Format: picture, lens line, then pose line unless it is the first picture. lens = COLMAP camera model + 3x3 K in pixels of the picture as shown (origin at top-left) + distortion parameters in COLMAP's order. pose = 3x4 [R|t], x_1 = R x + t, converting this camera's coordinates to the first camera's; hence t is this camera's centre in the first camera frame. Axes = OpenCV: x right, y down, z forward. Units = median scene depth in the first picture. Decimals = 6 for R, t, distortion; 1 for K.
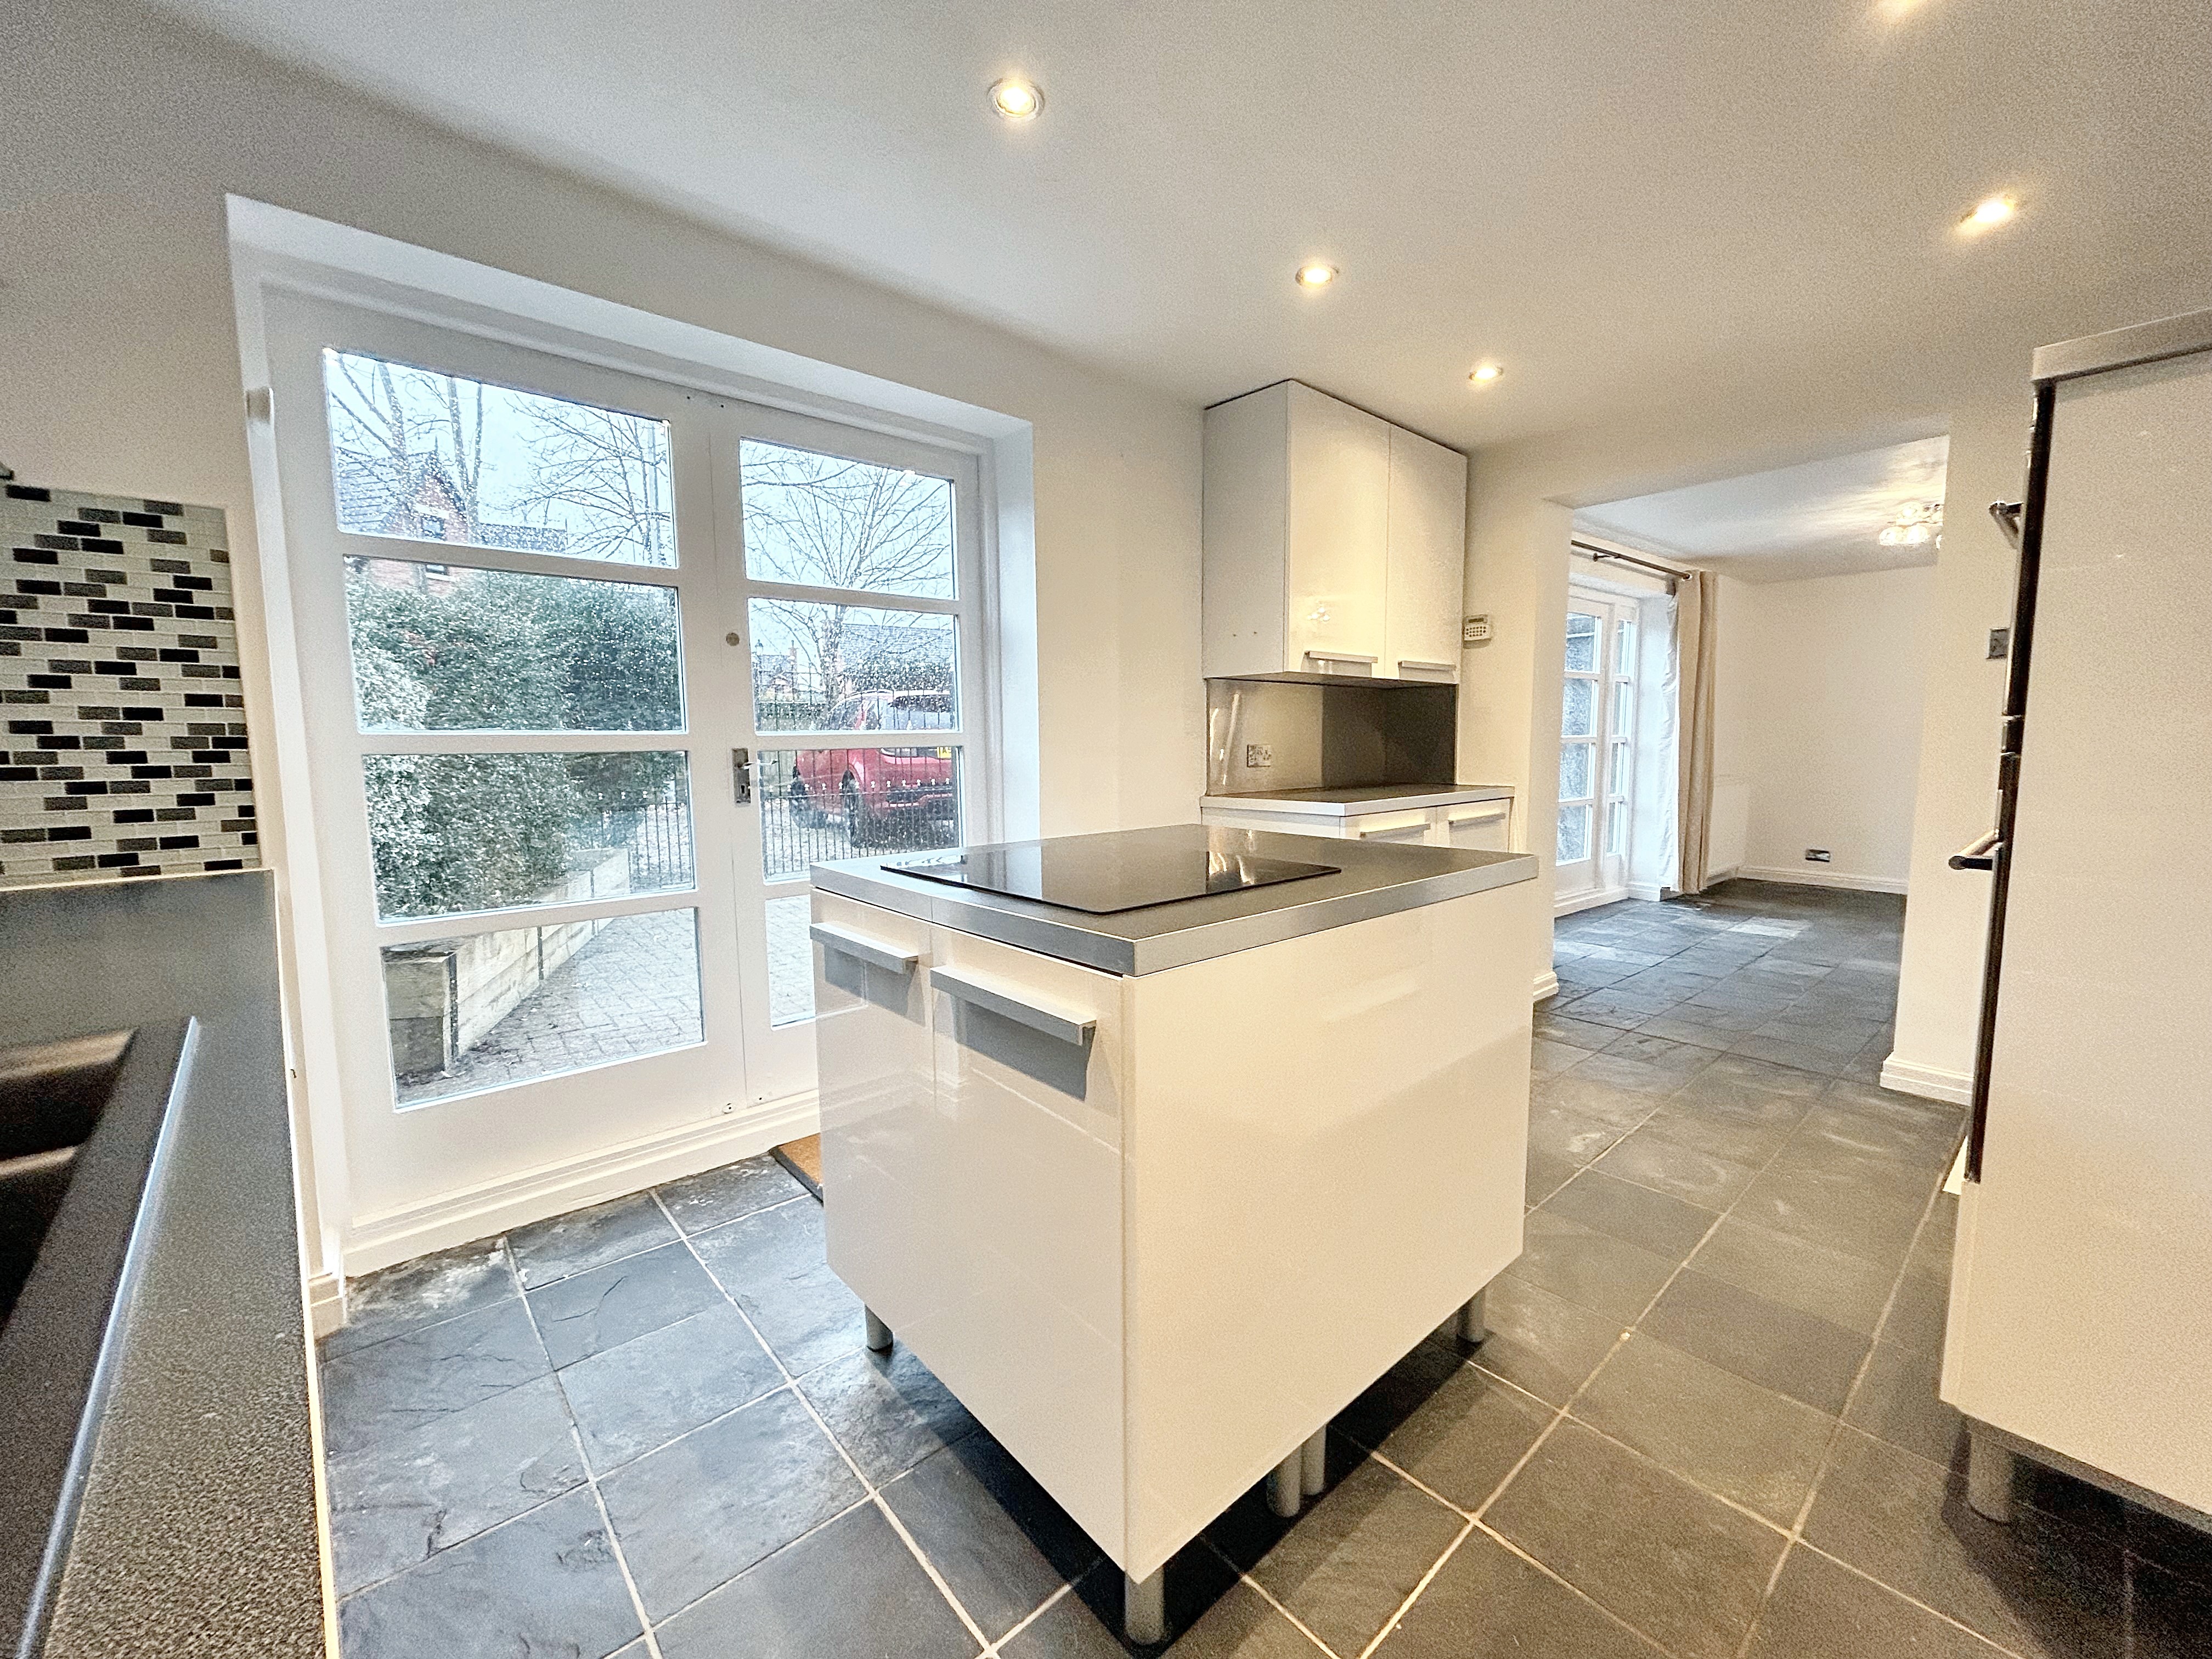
lens RADIAL K [[889.0, 0, 1109.8], [0, 889.0, 830.6], [0, 0, 1]] dist [-0.000919, -0.000315]
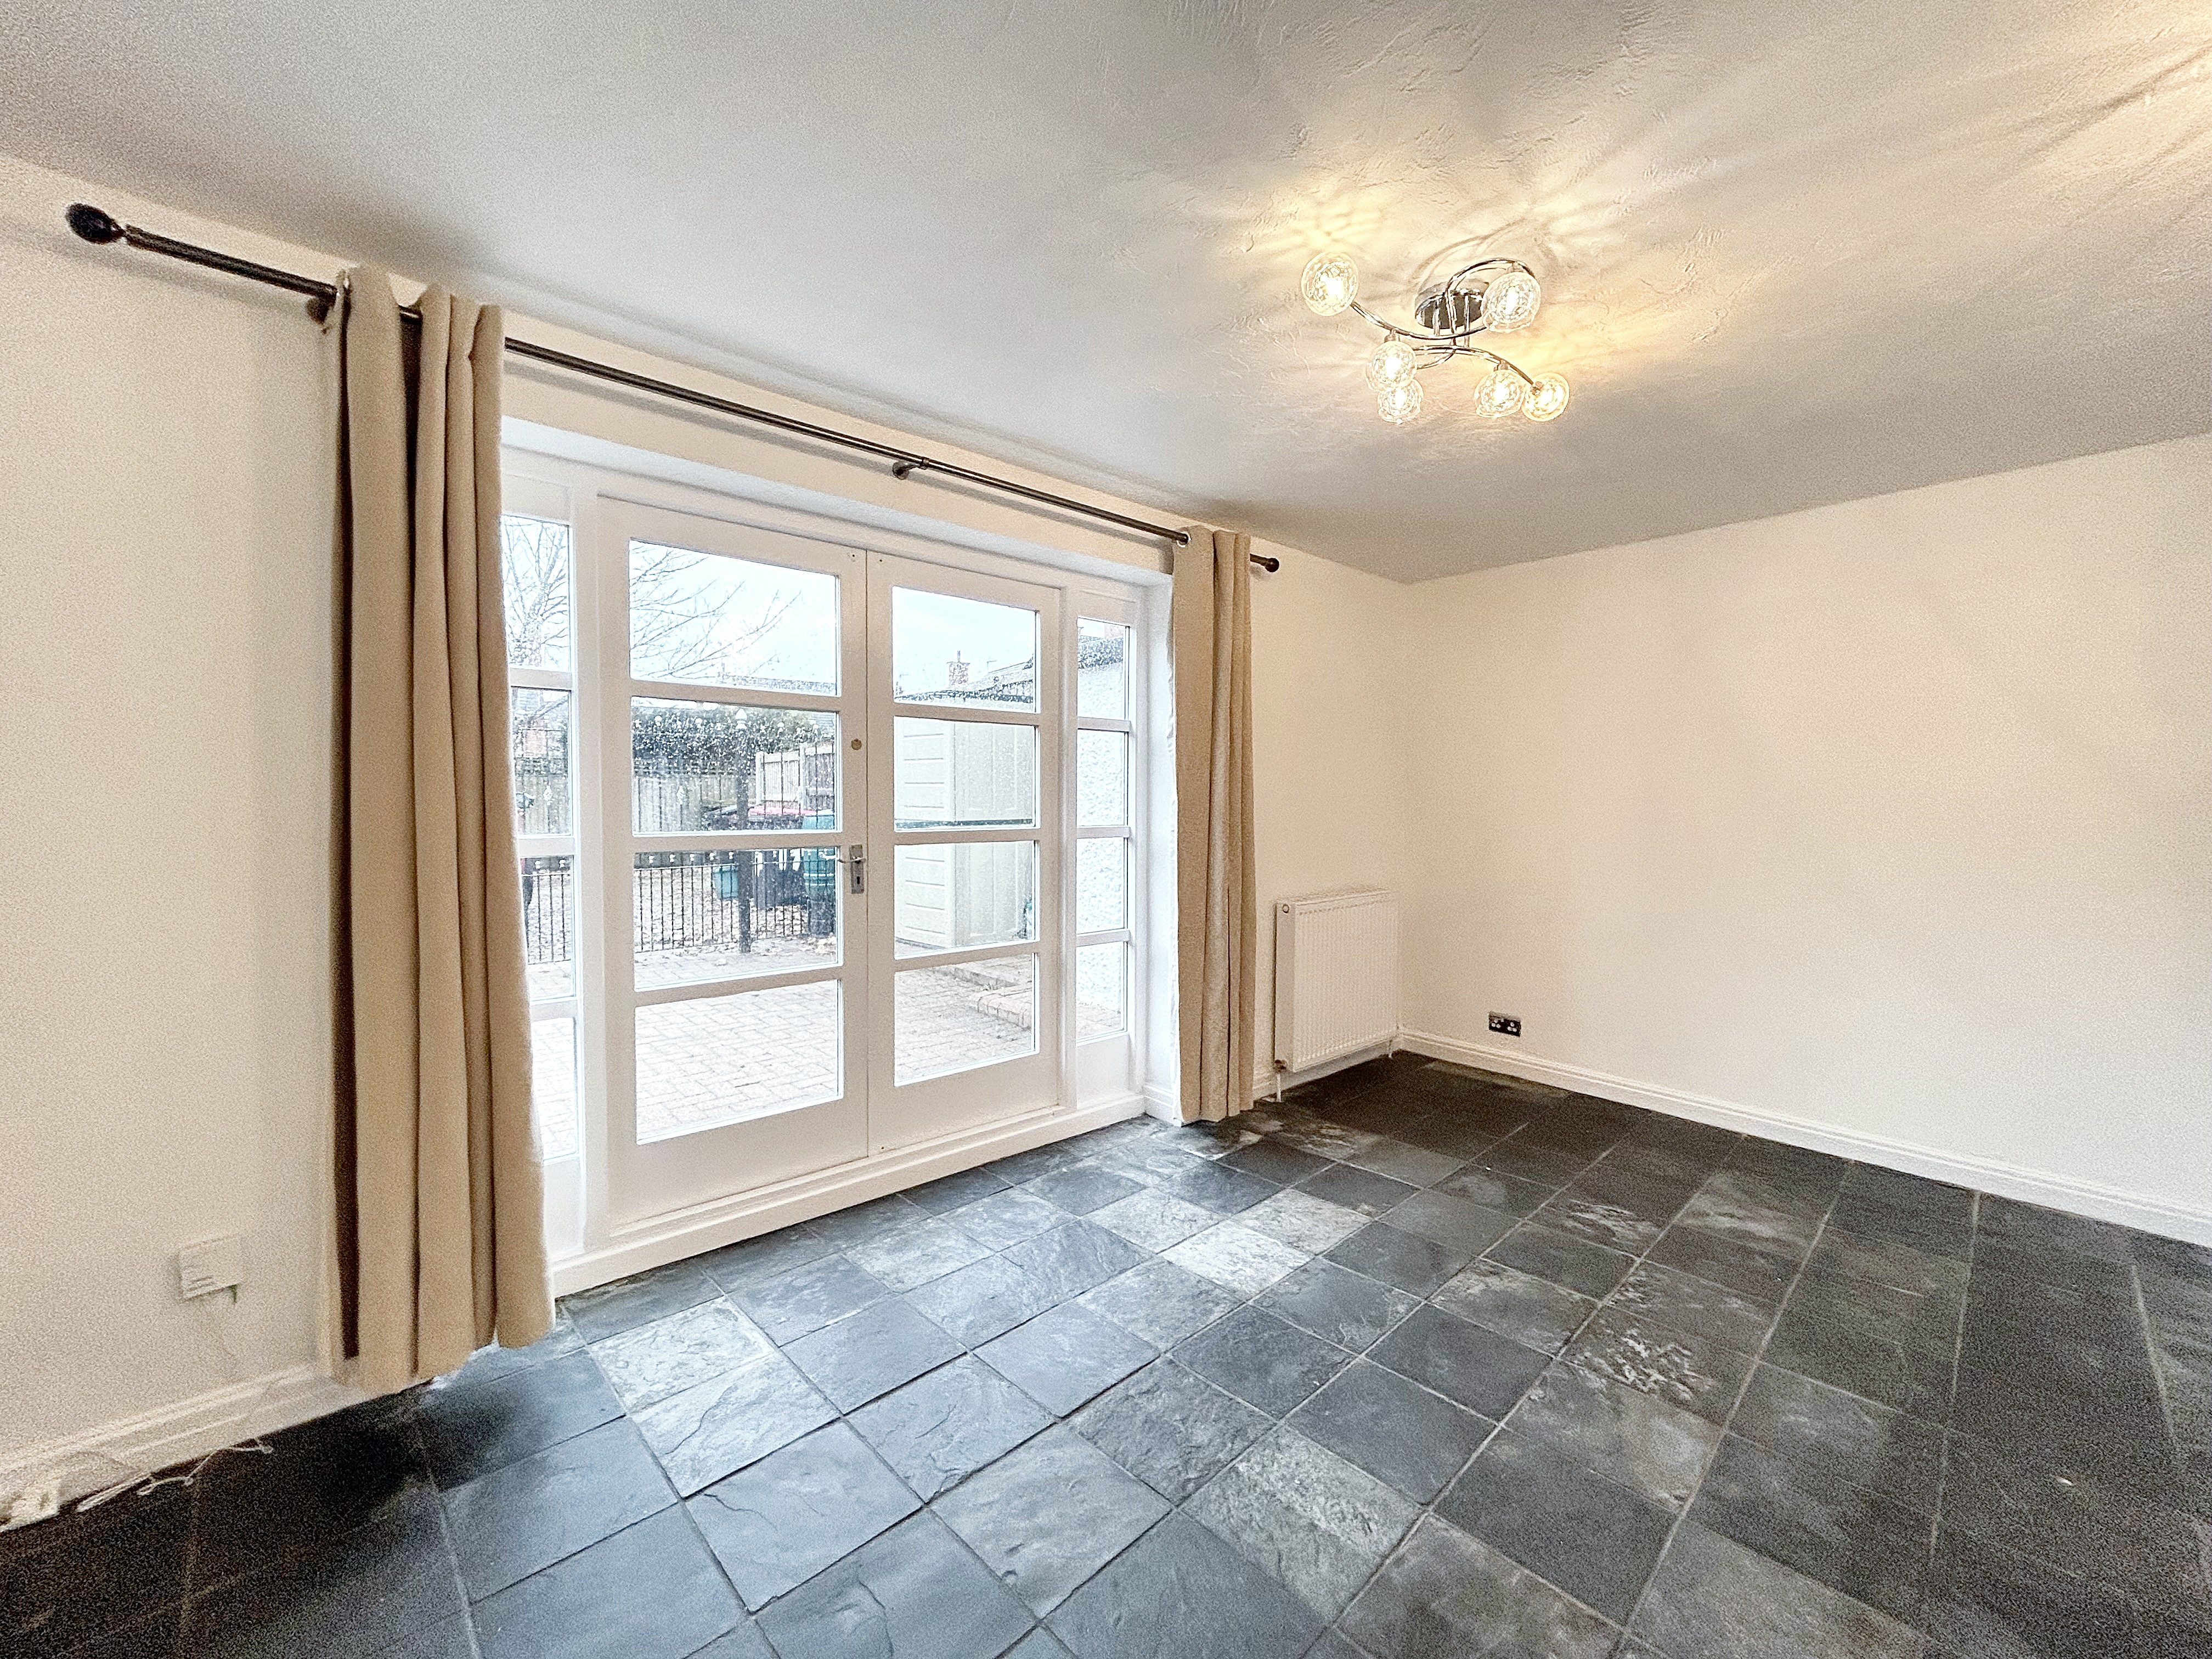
lens RADIAL K [[888.7, 0, 1107.9], [0, 888.7, 830.6], [0, 0, 1]] dist [-0.001641, 0.000616]
pose [[0.998653, 0.010068, 0.050893, 0.638336], [-0.006704, 0.997807, -0.065847, -0.078270], [-0.051445, 0.065417, 0.996531, 0.520292]]
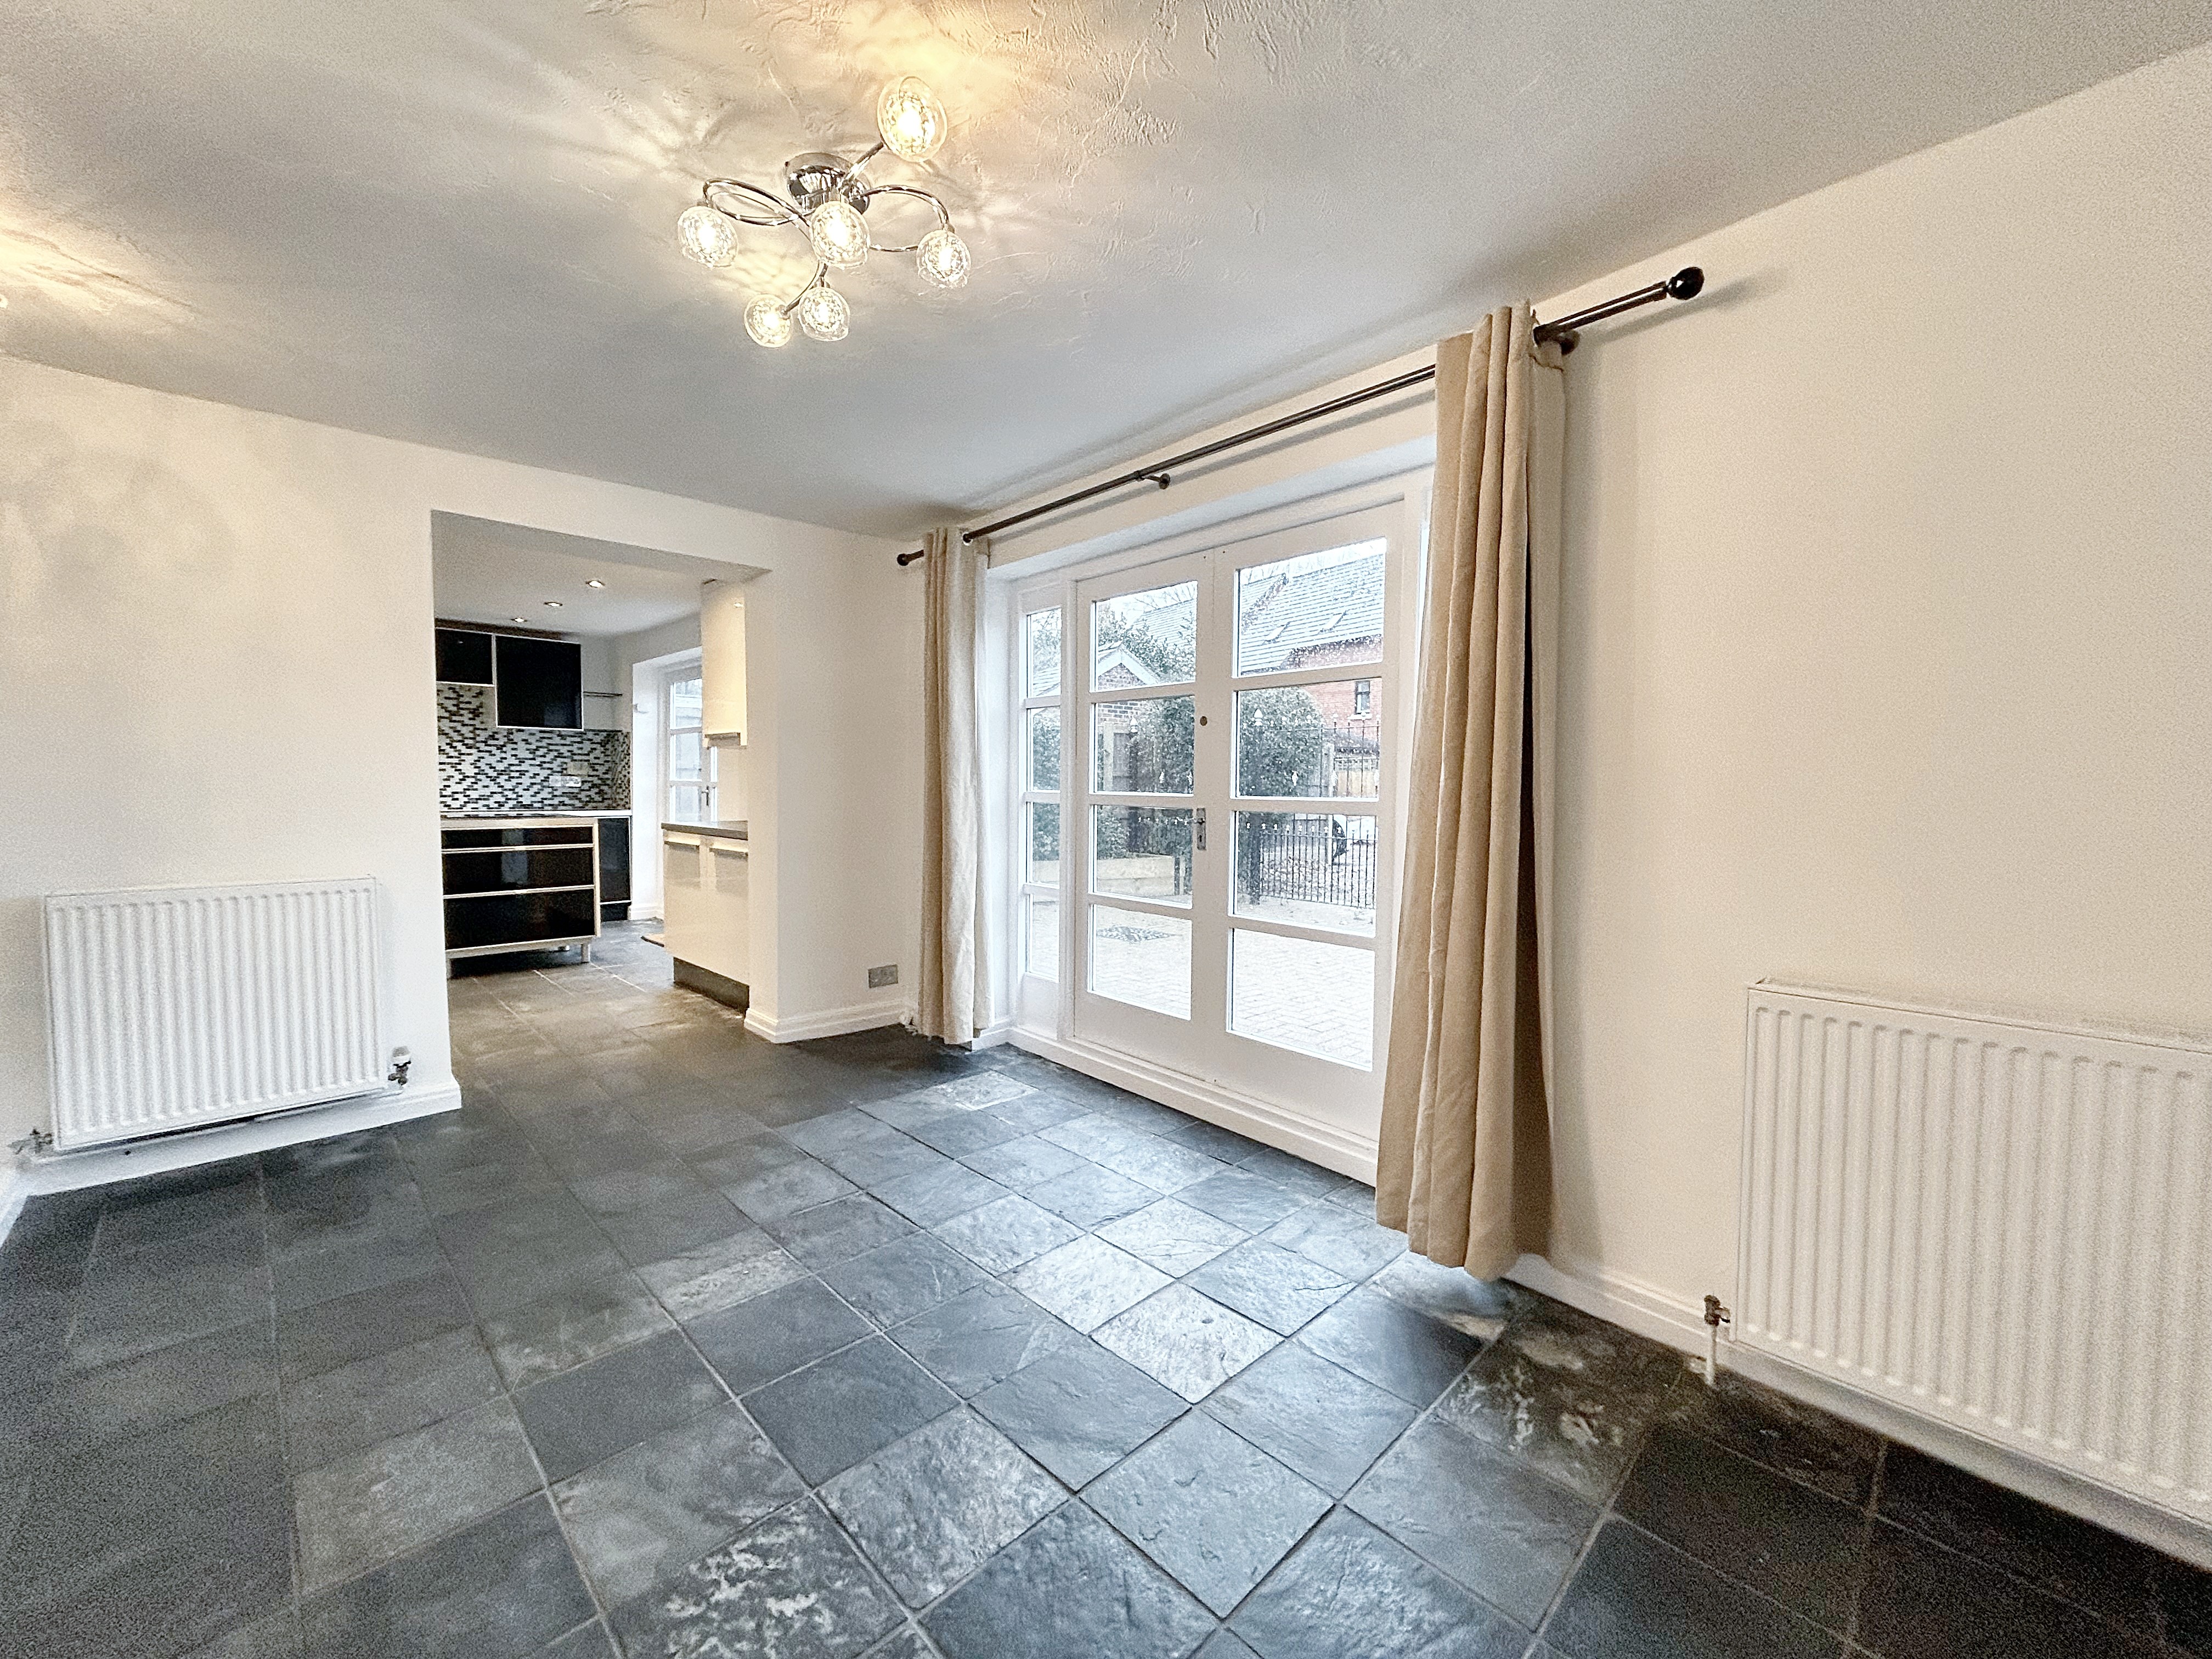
lens RADIAL K [[888.2, 0, 1106.0], [0, 888.2, 829.5], [0, 0, 1]] dist [-0.005063, 0.000278]
pose [[0.055624, 0.061059, -0.996583, 1.162383], [-0.110717, 0.992350, 0.054620, -0.117467], [0.992294, 0.107300, 0.061959, 0.990874]]
